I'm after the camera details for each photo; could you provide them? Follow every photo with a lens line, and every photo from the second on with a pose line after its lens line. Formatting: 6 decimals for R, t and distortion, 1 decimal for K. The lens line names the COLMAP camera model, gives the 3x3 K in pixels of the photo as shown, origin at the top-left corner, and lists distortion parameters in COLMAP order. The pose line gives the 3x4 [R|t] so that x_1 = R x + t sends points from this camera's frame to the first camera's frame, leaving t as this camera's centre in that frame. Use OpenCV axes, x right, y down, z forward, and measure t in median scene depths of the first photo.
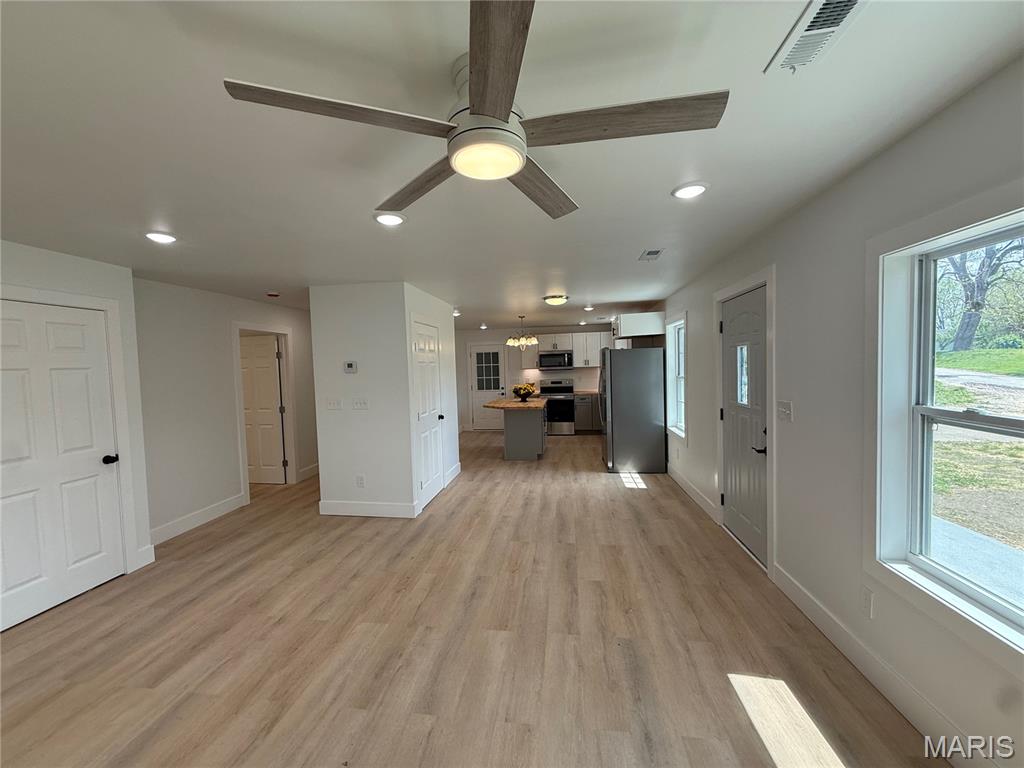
lens RADIAL K [[413.4, 0, 508.2], [0, 413.4, 384.2], [0, 0, 1]] dist [0.001057, 0.000088]
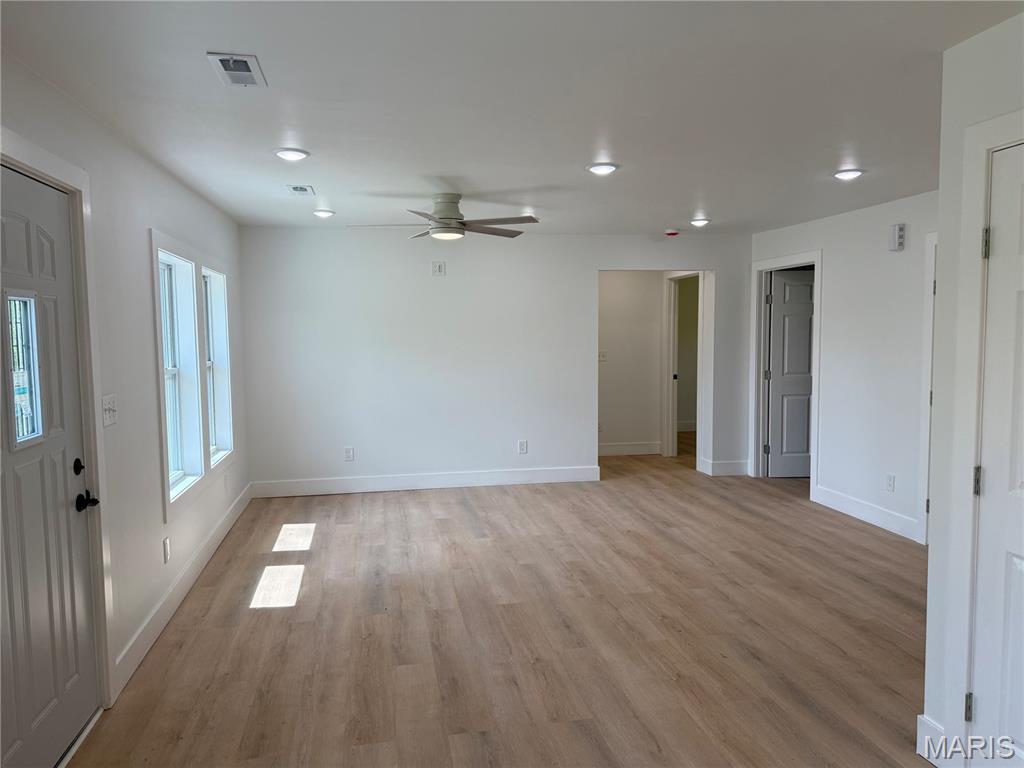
lens RADIAL K [[701.2, 0, 512.0], [0, 701.2, 384.0], [0, 0, 1]] dist [0.008663, 0.000544]
pose [[-0.944279, 0.065253, -0.322613, 0.361460], [0.025361, 0.991662, 0.126345, -0.087166], [0.328167, 0.111123, -0.938061, 1.932289]]
